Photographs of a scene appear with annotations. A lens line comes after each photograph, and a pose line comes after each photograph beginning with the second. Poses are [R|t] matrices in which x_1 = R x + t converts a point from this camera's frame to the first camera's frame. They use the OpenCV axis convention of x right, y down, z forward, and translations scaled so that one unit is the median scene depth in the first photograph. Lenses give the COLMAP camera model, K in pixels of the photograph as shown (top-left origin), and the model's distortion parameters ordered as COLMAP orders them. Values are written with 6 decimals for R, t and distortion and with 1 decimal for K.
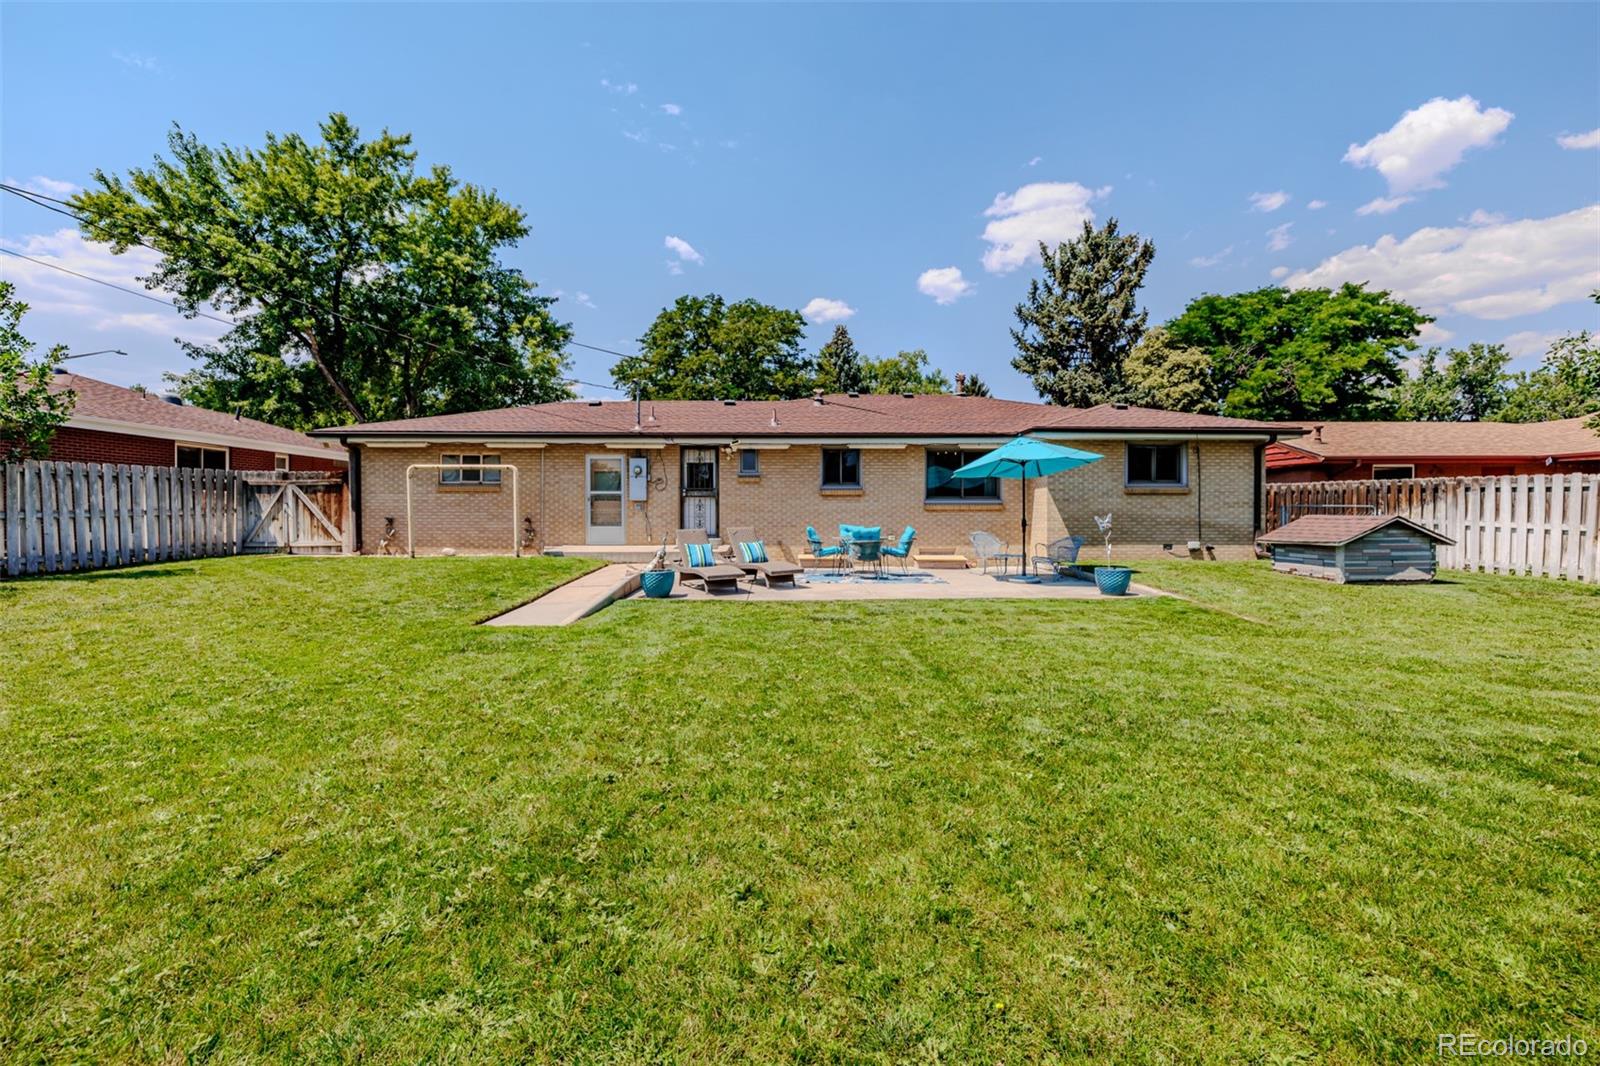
lens RADIAL K [[678.4, 0, 796.0], [0, 678.4, 519.8], [0, 0, 1]] dist [-0.000579, -0.000001]
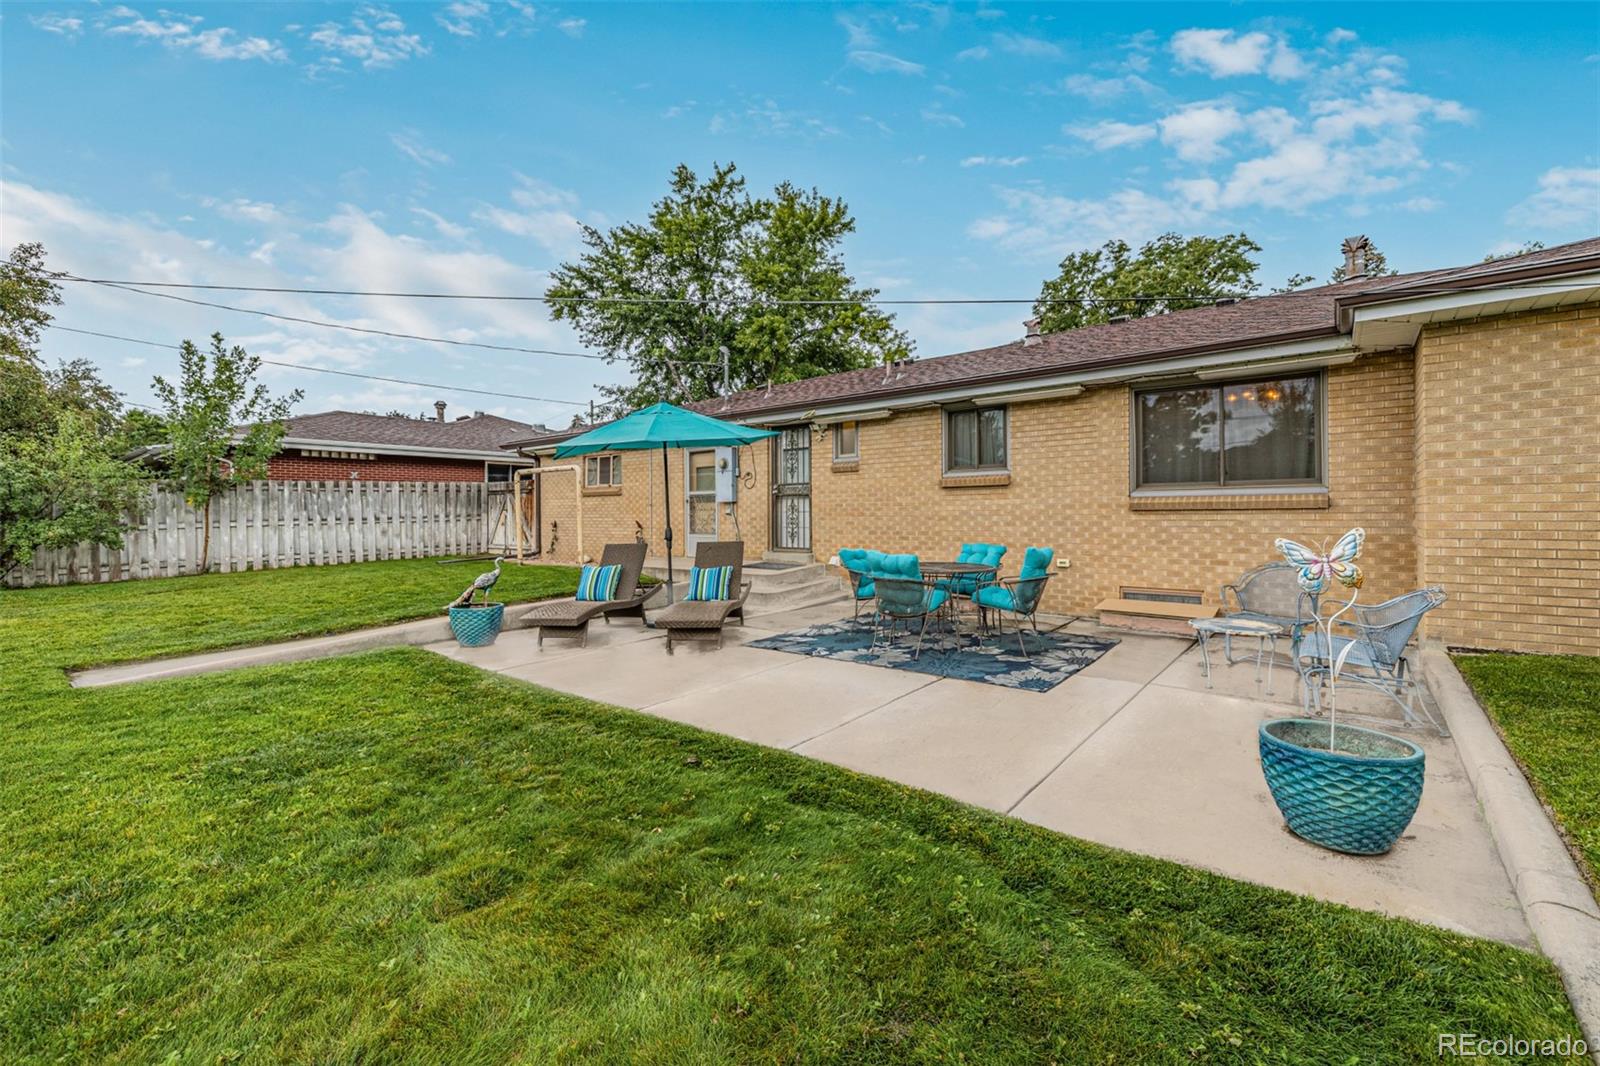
lens RADIAL K [[678.4, 0, 796.0], [0, 678.4, 519.8], [0, 0, 1]] dist [-0.000579, -0.000001]
pose [[0.739896, -0.000452, -0.672722, 0.331221], [-0.012548, 0.999817, -0.014474, 0.002046], [0.672605, 0.019150, 0.739754, 0.471434]]
